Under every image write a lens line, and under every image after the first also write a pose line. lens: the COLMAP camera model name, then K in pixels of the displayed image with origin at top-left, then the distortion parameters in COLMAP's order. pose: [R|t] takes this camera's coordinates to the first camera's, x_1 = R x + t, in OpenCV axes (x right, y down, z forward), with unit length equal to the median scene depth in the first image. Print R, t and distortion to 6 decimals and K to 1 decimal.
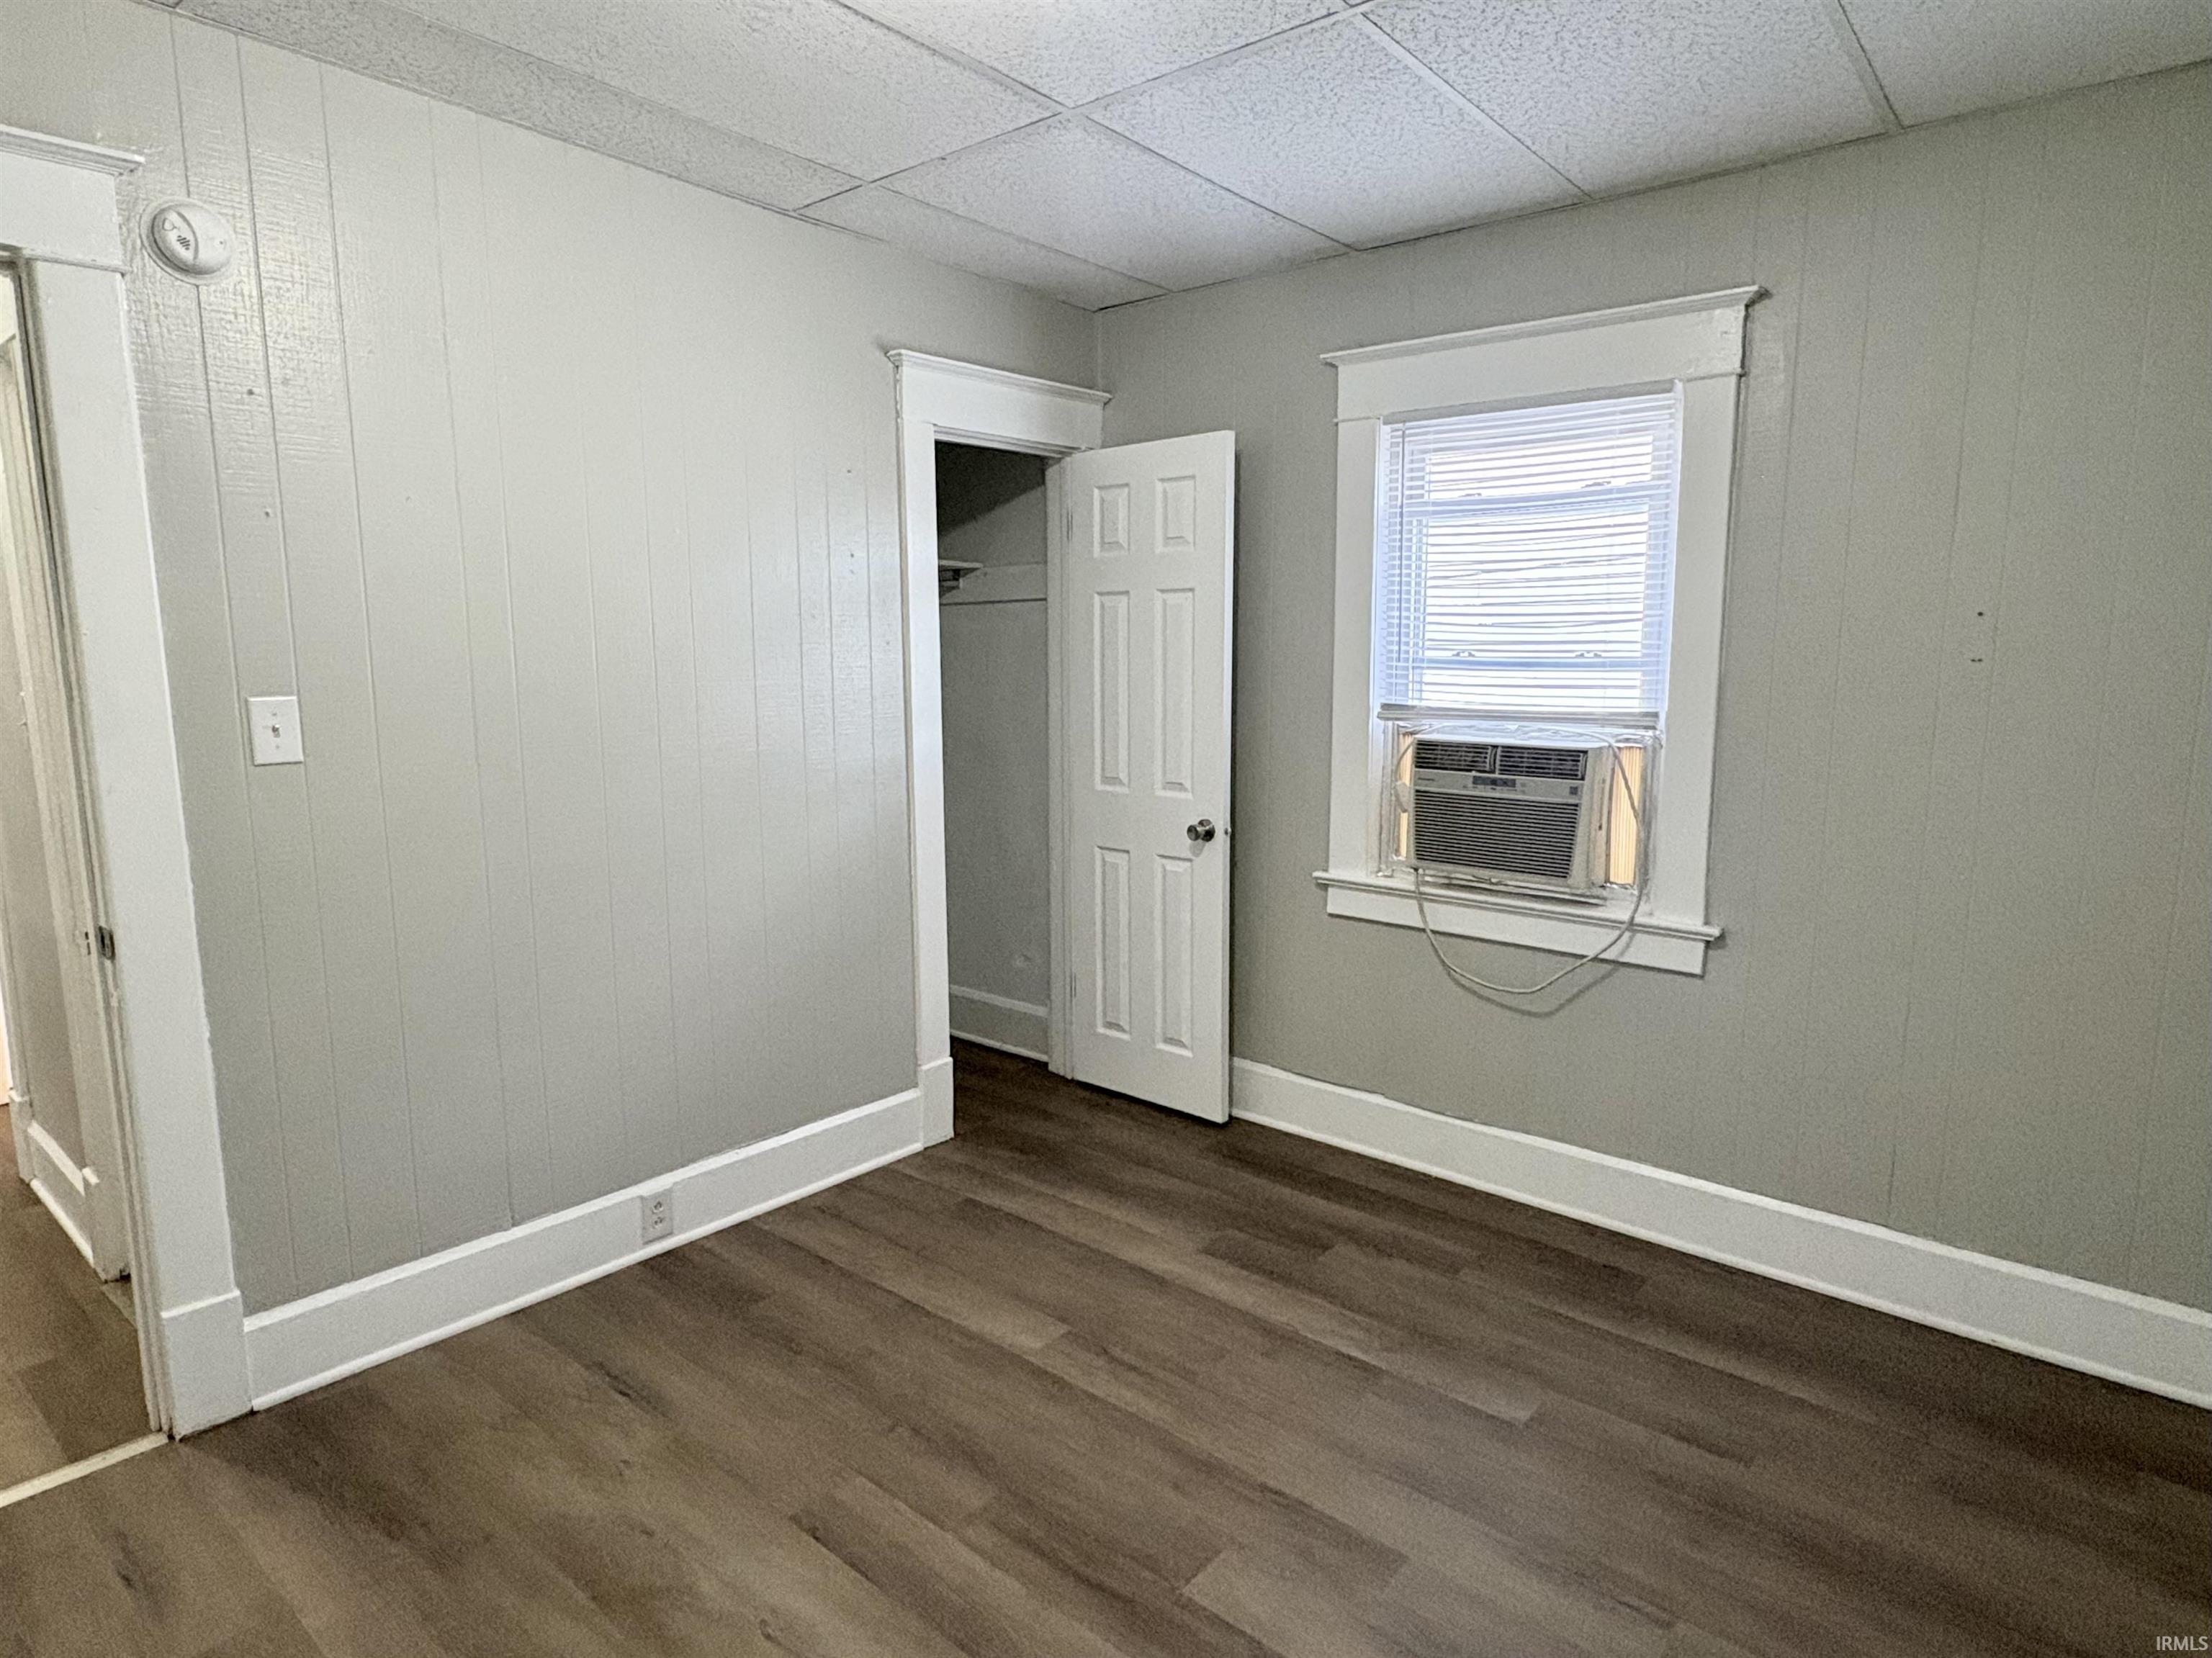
lens RADIAL K [[1237.5, 0, 1105.3], [0, 1237.5, 833.0], [0, 0, 1]] dist [0.000071, 0.003723]
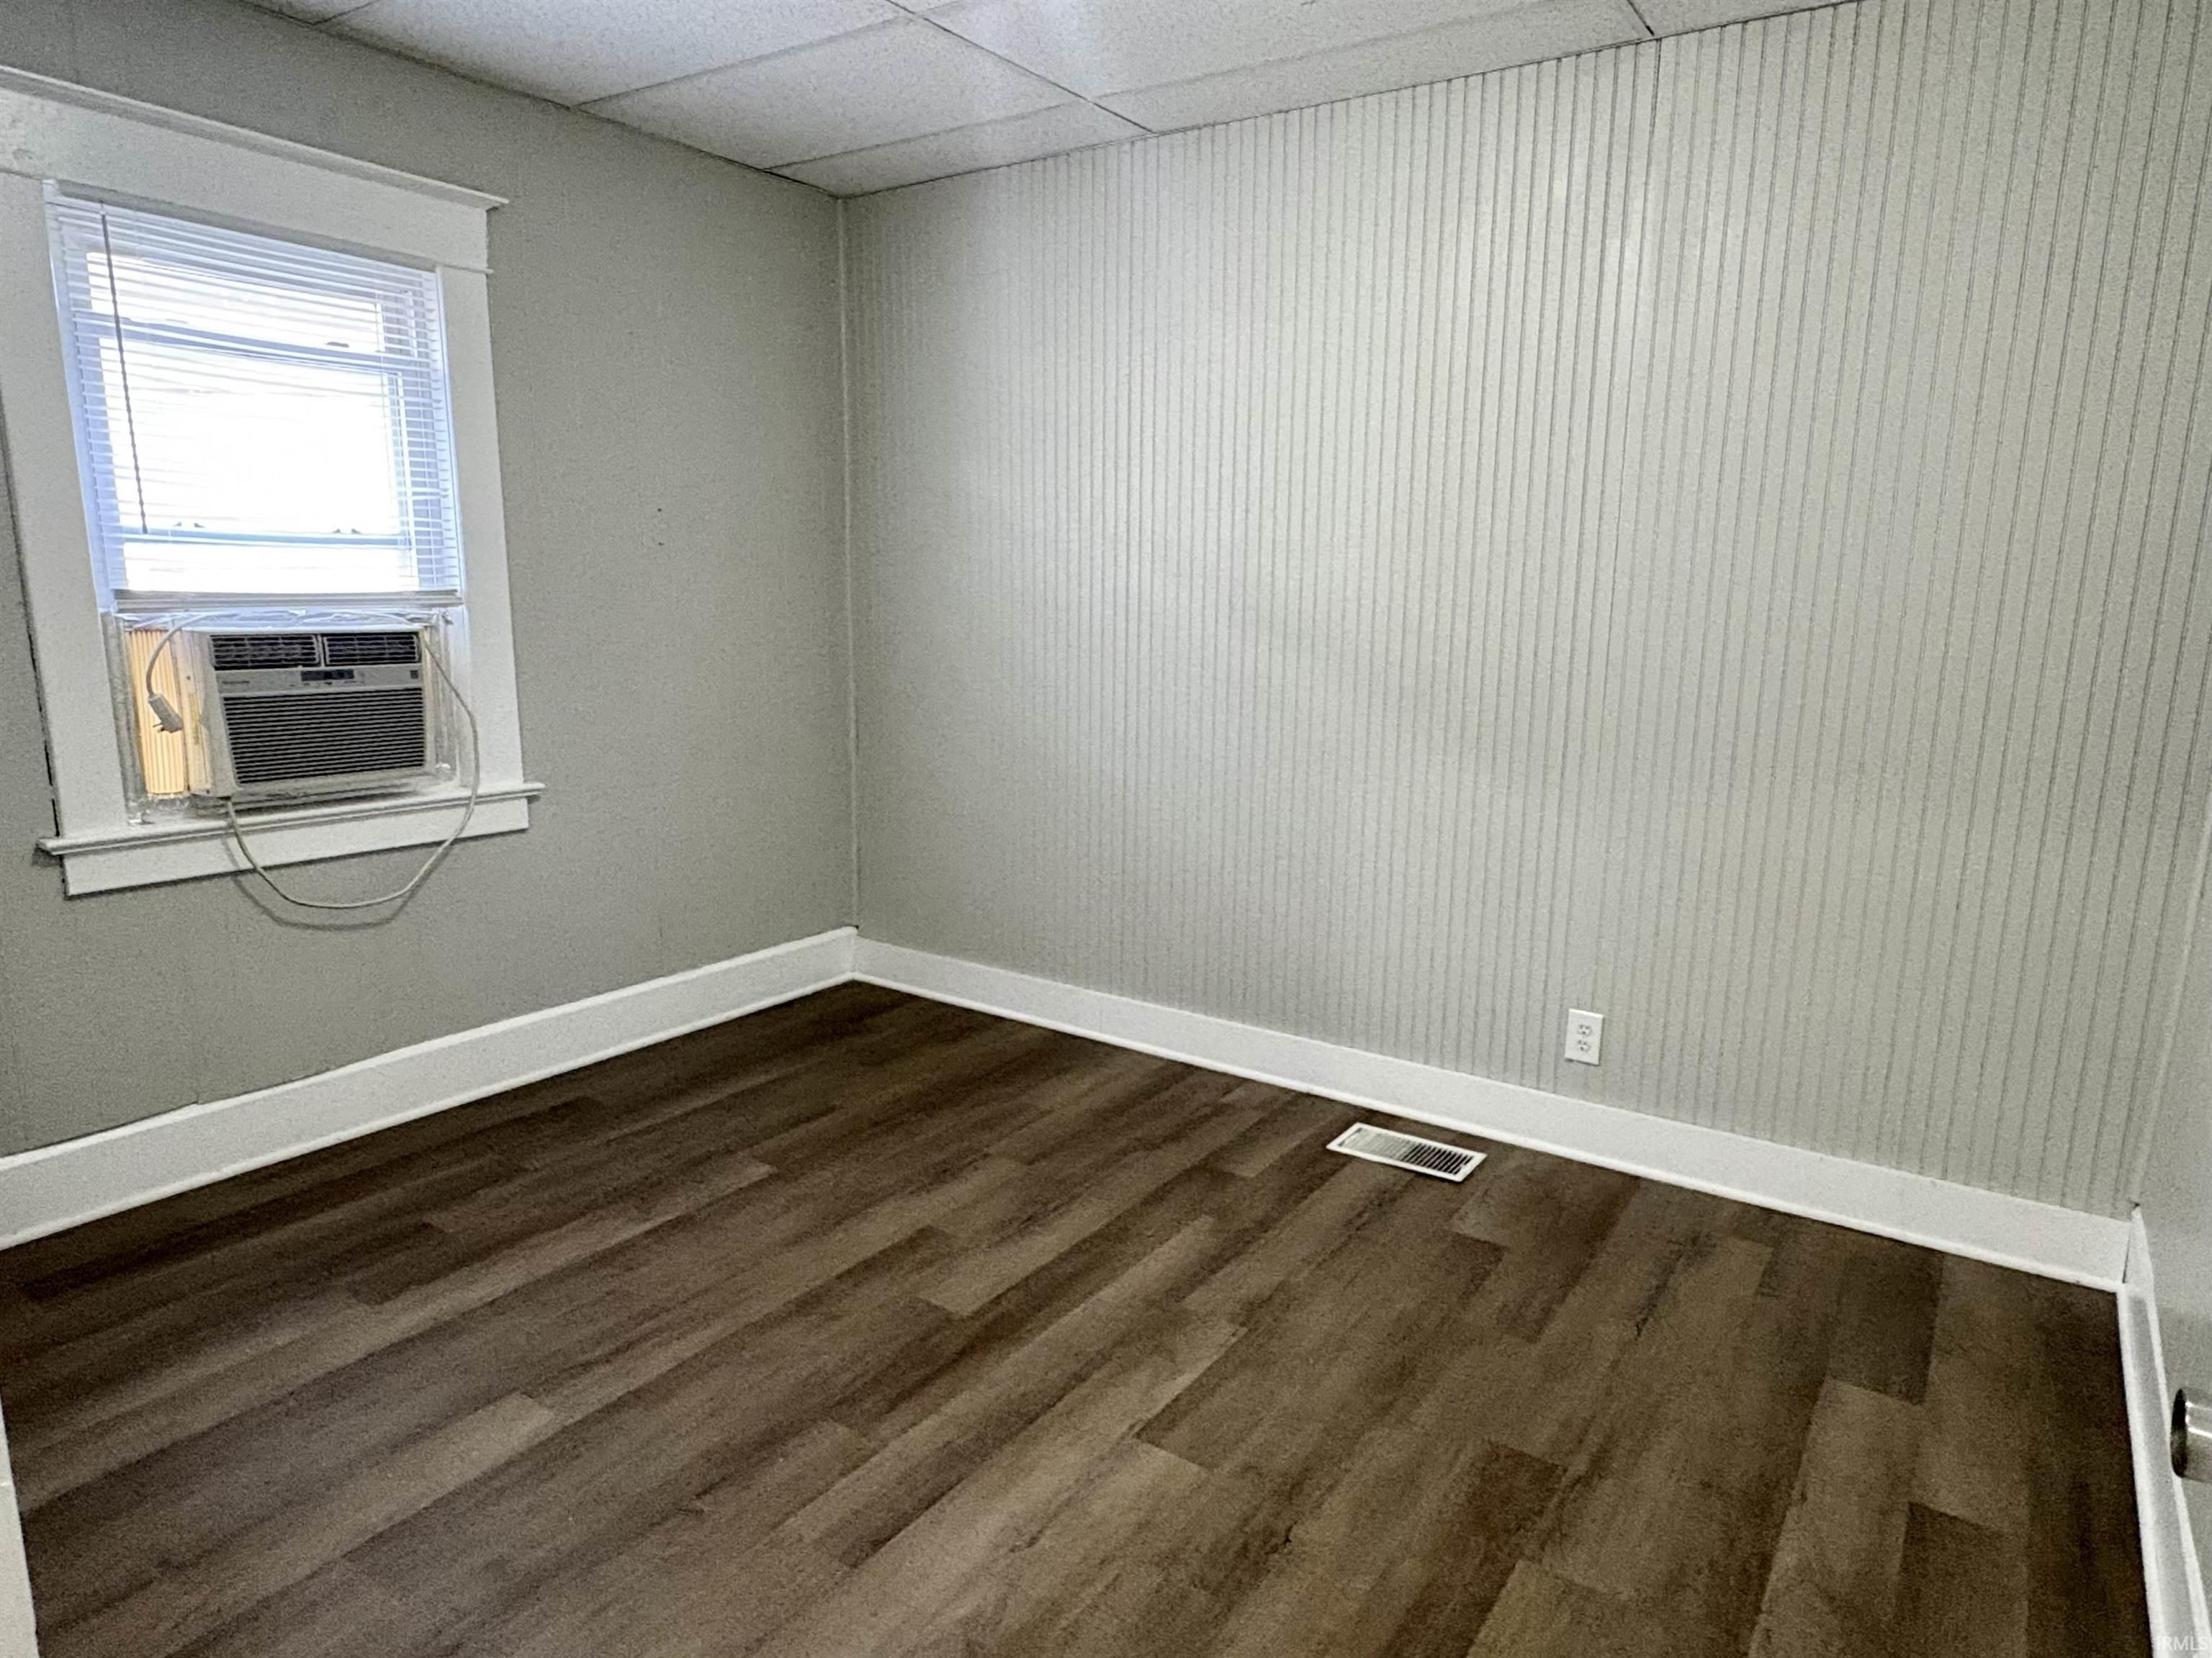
lens RADIAL K [[1342.2, 0, 1108.0], [0, 1342.2, 829.9], [0, 0, 1]] dist [-0.001082, 0.000283]
pose [[-0.100527, -0.195455, 0.975547, -0.729208], [0.122559, 0.970614, 0.207096, -0.067478], [-0.987357, 0.140381, -0.073618, 0.568140]]
